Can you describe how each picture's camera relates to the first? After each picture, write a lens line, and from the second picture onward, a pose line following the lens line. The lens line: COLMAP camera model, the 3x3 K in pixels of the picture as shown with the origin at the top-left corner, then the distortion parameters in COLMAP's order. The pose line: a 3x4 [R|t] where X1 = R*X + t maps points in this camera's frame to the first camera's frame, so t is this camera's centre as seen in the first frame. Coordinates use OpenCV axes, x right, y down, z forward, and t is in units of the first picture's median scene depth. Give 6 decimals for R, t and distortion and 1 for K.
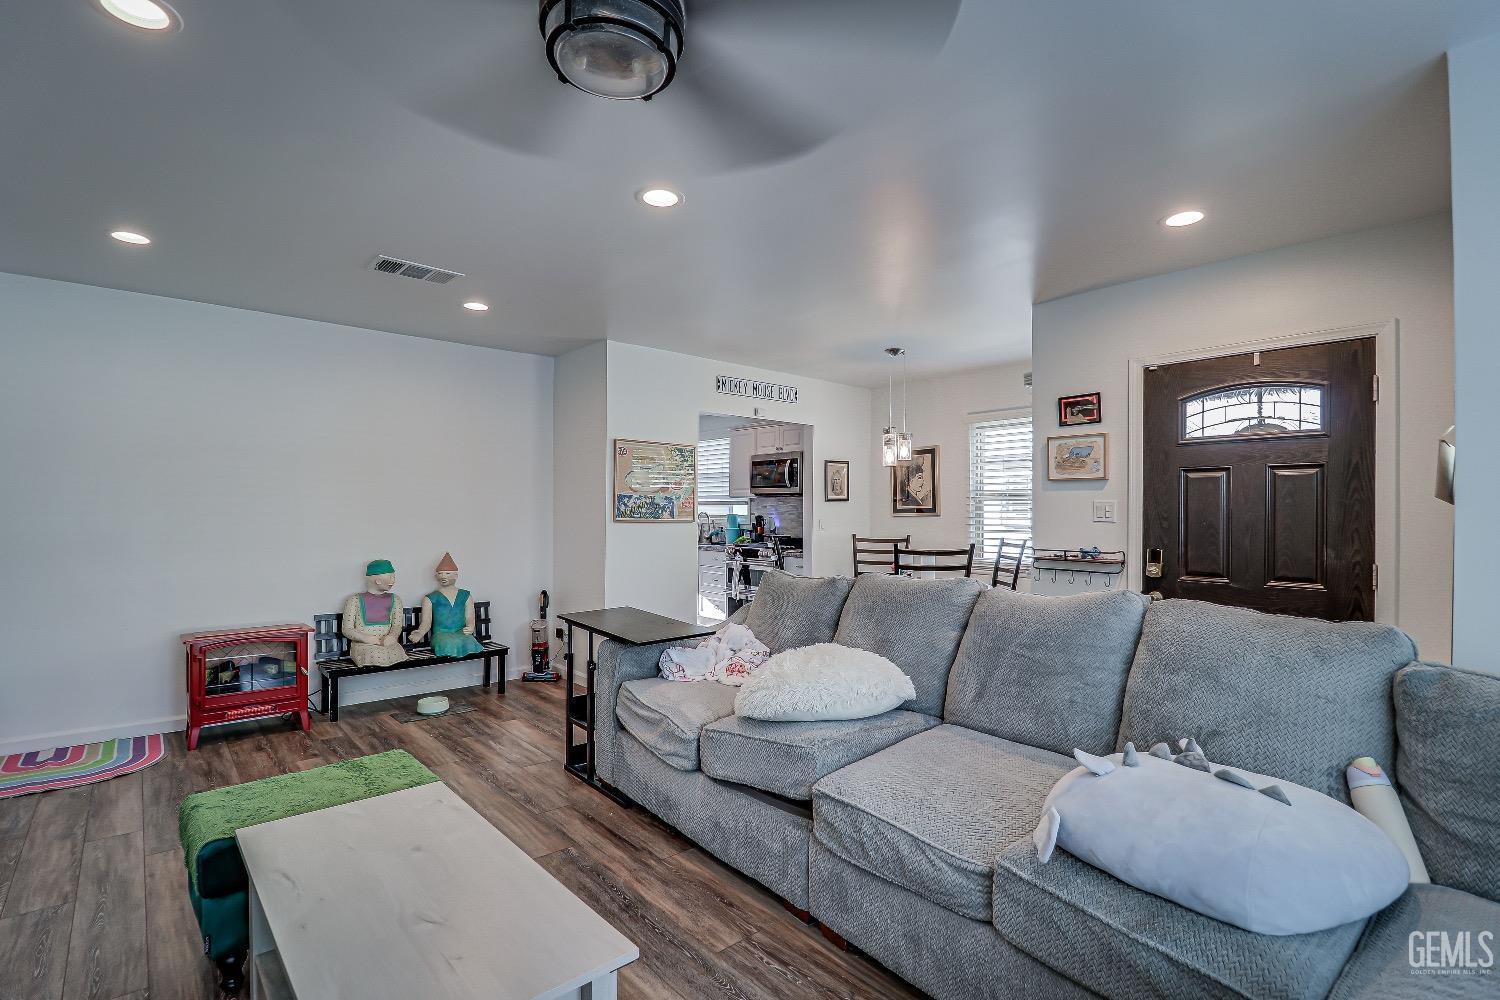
lens RADIAL K [[696.5, 0, 750.9], [0, 696.5, 513.7], [0, 0, 1]] dist [-0.001087, -0.012961]
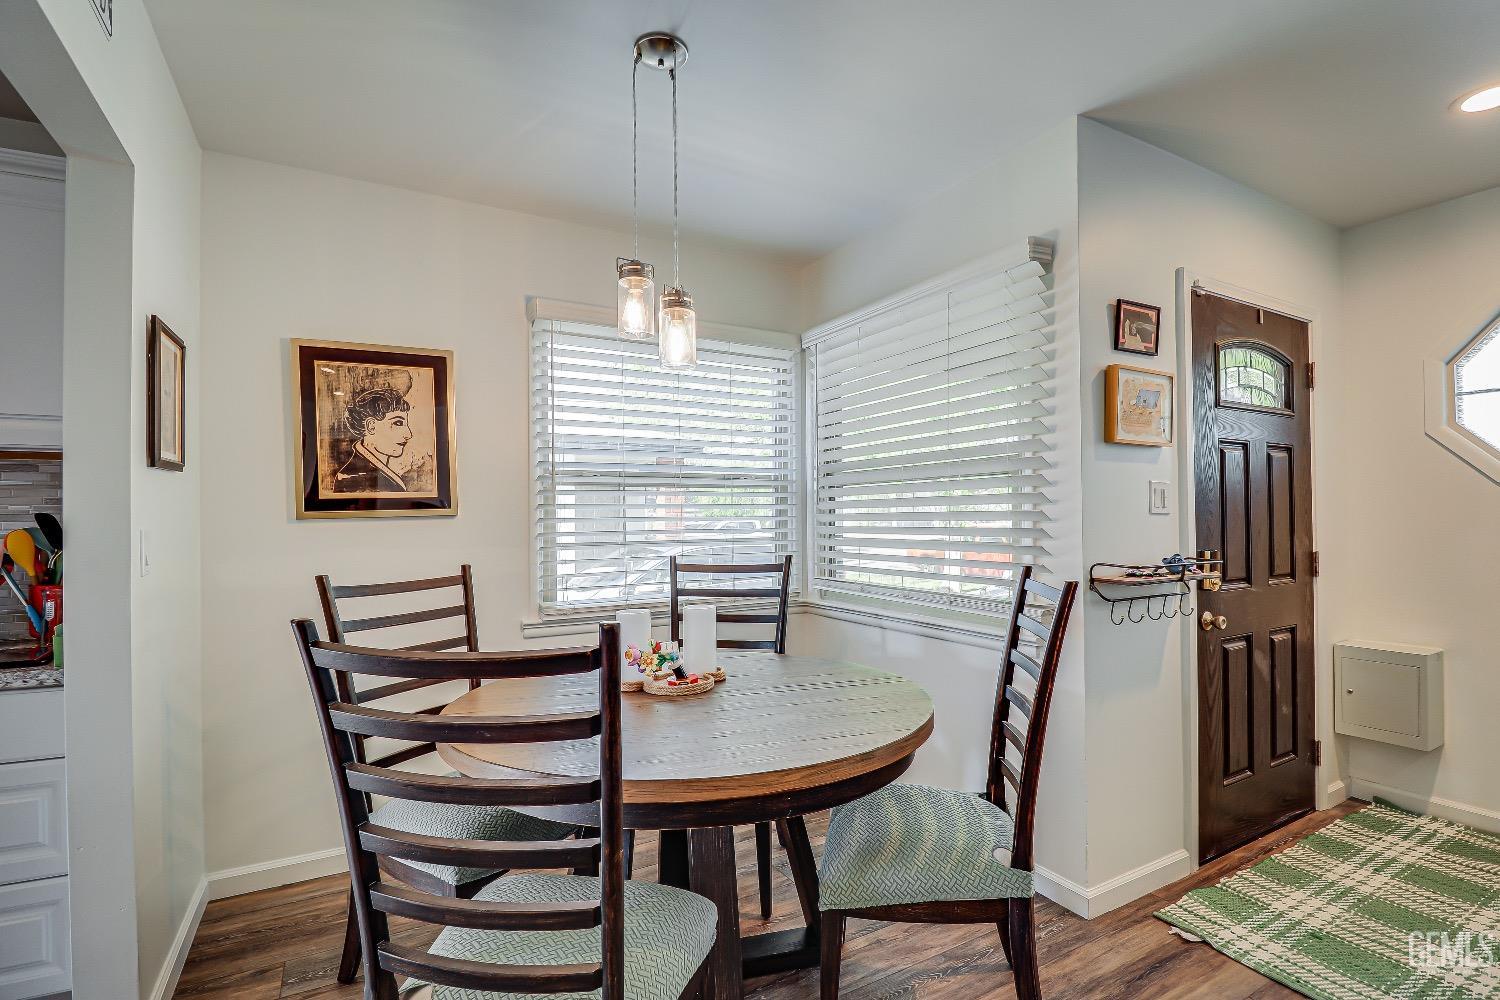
lens RADIAL K [[696.5, 0, 750.9], [0, 696.5, 513.7], [0, 0, 1]] dist [-0.001087, -0.012961]
pose [[0.219386, -0.004988, 0.975625, -0.181308], [0.011706, 0.999928, 0.002480, 0.004620], [-0.975568, 0.010877, 0.219428, 1.183042]]
